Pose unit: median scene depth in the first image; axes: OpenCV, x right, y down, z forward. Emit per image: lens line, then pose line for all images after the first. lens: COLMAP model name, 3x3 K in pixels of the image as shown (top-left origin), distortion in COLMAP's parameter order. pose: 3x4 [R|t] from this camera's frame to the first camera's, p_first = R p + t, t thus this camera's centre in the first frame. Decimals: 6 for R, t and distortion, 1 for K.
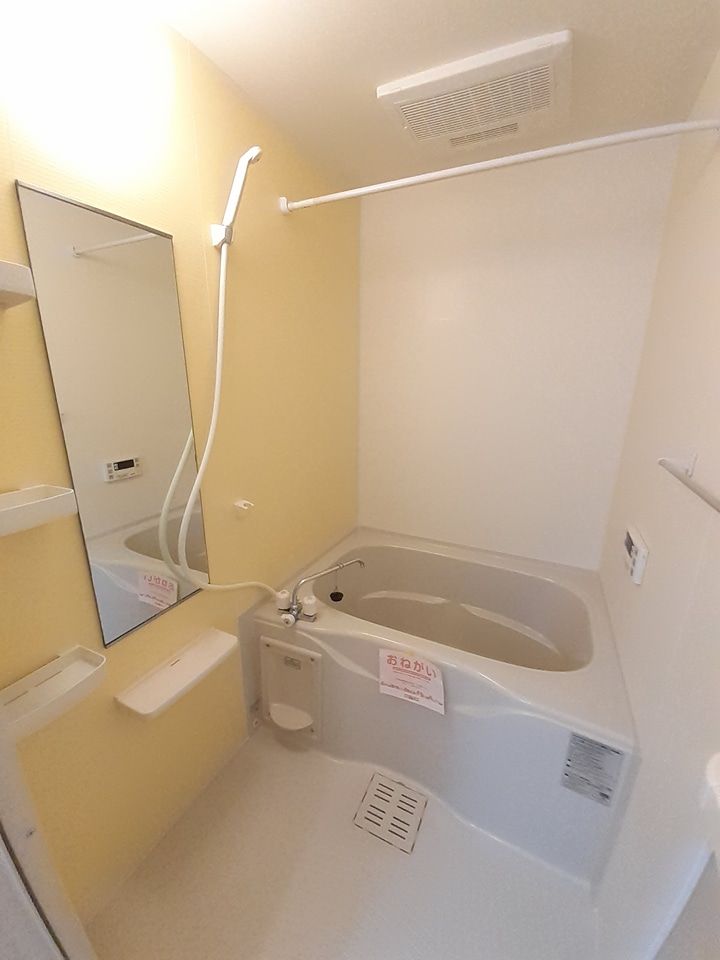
lens RADIAL K [[386.8, 0, 362.8], [0, 386.8, 479.0], [0, 0, 1]] dist [0.014172, -0.001848]
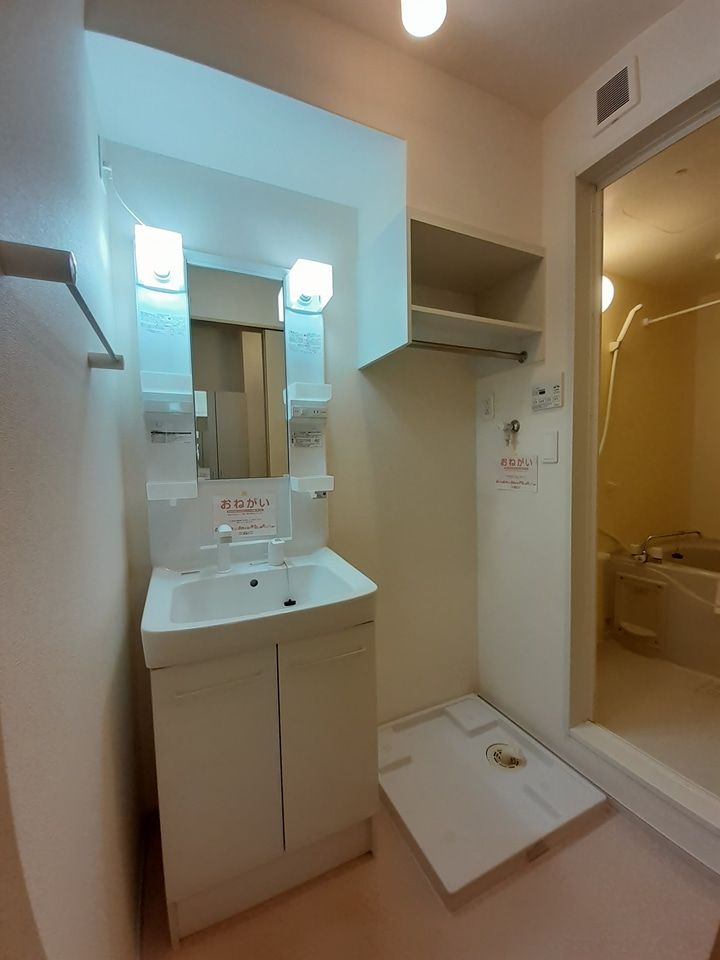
lens RADIAL K [[386.8, 0, 361.0], [0, 386.8, 480.7], [0, 0, 1]] dist [0.014172, -0.001848]
pose [[0.781123, 0.006187, -0.624346, -0.091127], [-0.130244, 0.979568, -0.153243, 0.445521], [0.610641, 0.201019, 0.765969, -0.993184]]
